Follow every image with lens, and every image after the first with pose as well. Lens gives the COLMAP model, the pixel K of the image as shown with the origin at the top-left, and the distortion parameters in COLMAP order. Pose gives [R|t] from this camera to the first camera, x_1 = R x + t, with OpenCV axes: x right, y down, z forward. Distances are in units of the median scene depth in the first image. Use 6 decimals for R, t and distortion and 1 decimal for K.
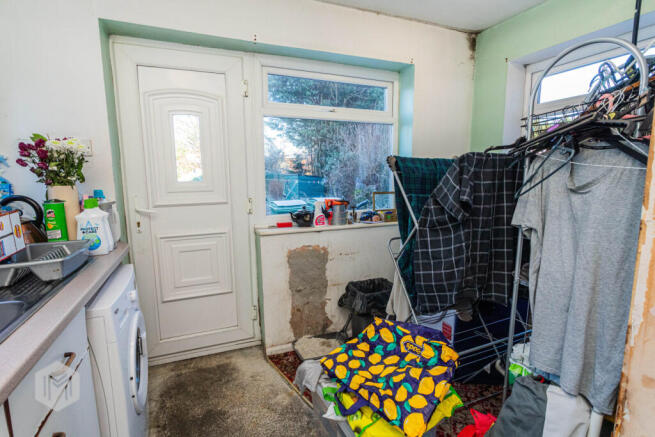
lens RADIAL K [[324.3, 0, 324.4], [0, 324.3, 220.7], [0, 0, 1]] dist [-0.003212, 0.000391]
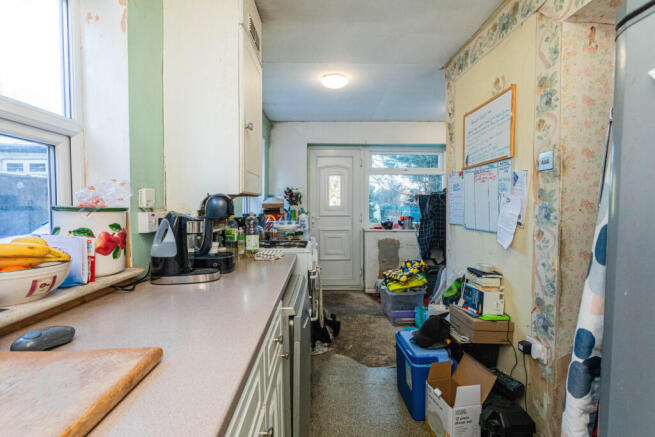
lens RADIAL K [[324.3, 0, 327.0], [0, 324.3, 216.4], [0, 0, 1]] dist [-0.003212, 0.000391]
pose [[0.934416, 0.019327, -0.355660, 0.301265], [-0.059554, 0.992948, -0.102507, 0.171334], [0.351171, 0.116965, 0.928977, -0.993361]]
